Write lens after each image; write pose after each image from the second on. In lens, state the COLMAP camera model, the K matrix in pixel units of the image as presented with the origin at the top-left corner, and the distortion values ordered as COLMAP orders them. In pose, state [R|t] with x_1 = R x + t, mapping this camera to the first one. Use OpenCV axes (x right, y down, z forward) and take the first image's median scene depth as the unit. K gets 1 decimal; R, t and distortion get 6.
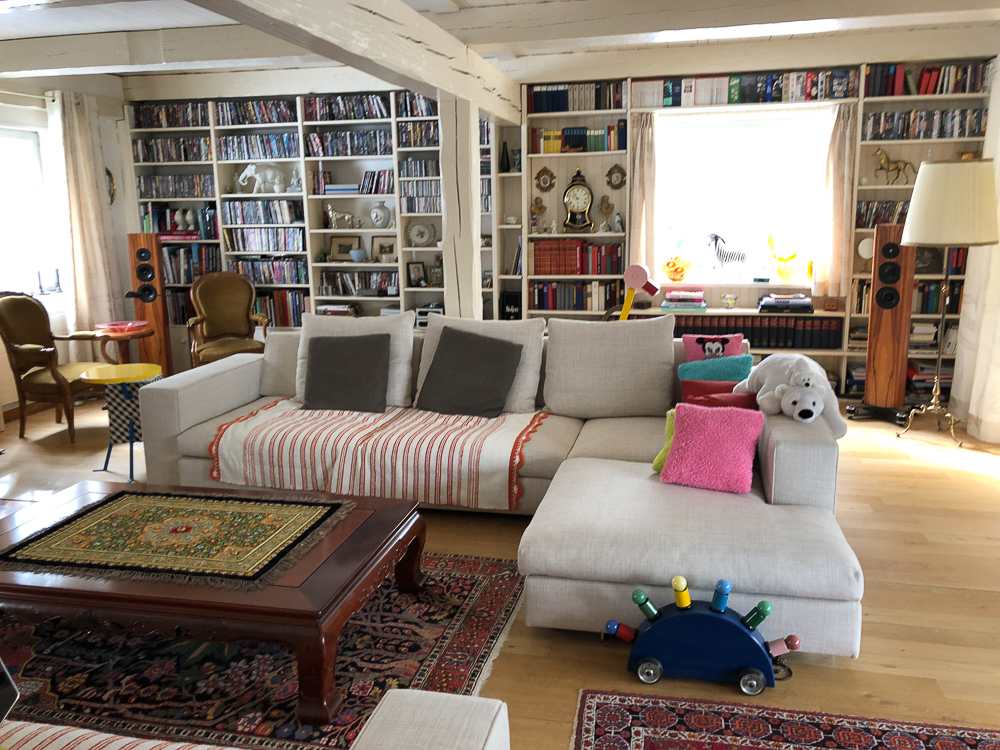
lens RADIAL K [[812.9, 0, 502.7], [0, 812.9, 376.4], [0, 0, 1]] dist [0.011408, -0.003018]
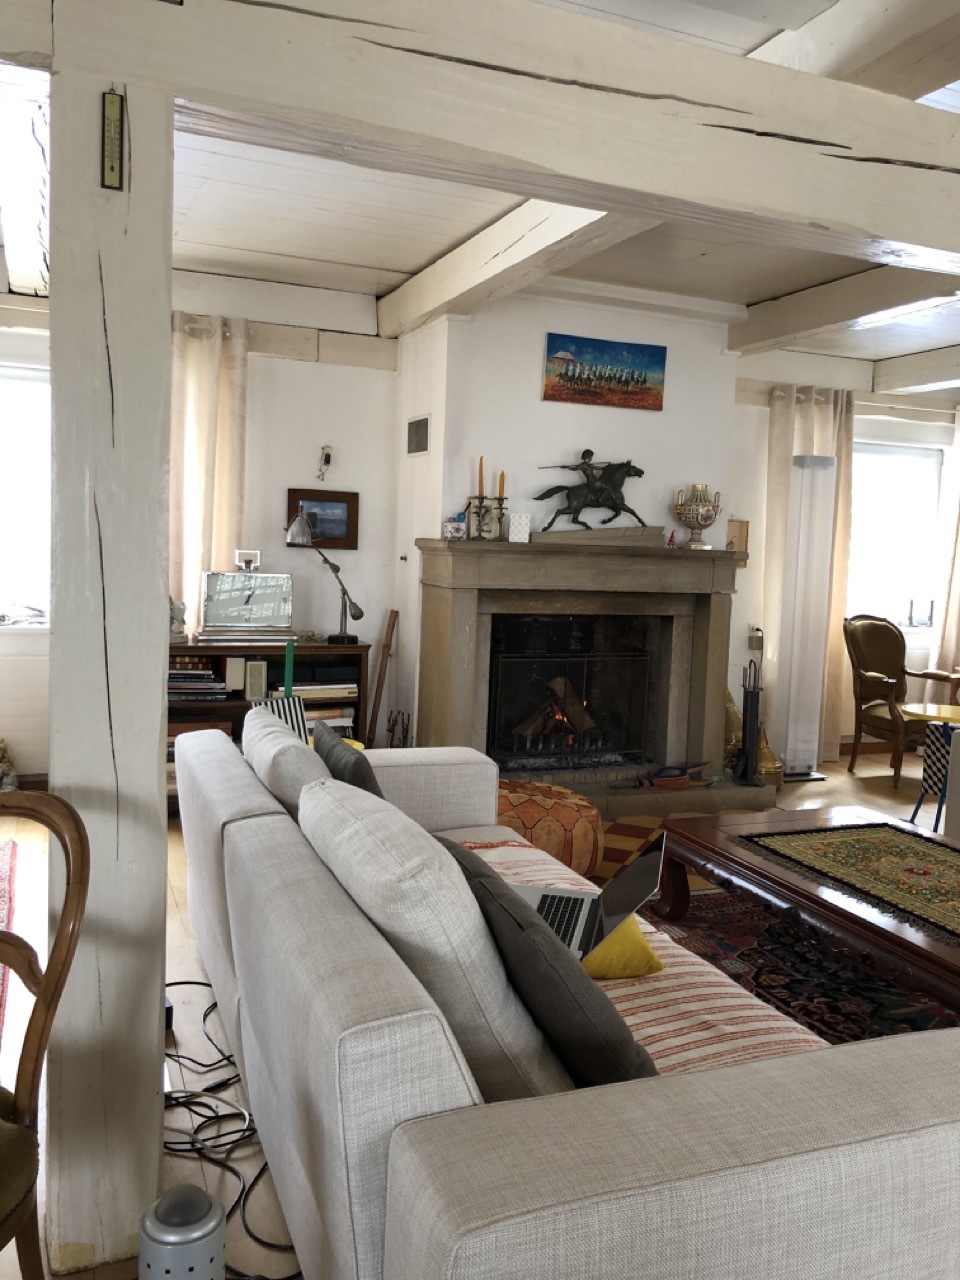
lens RADIAL K [[1040.5, 0, 479.1], [0, 1040.5, 637.3], [0, 0, 1]] dist [0.011408, -0.003018]
pose [[0.562747, 0.119580, -0.817934, 0.130029], [-0.218849, 0.975727, -0.007922, 0.029571], [0.797133, 0.183462, 0.575257, -0.044124]]
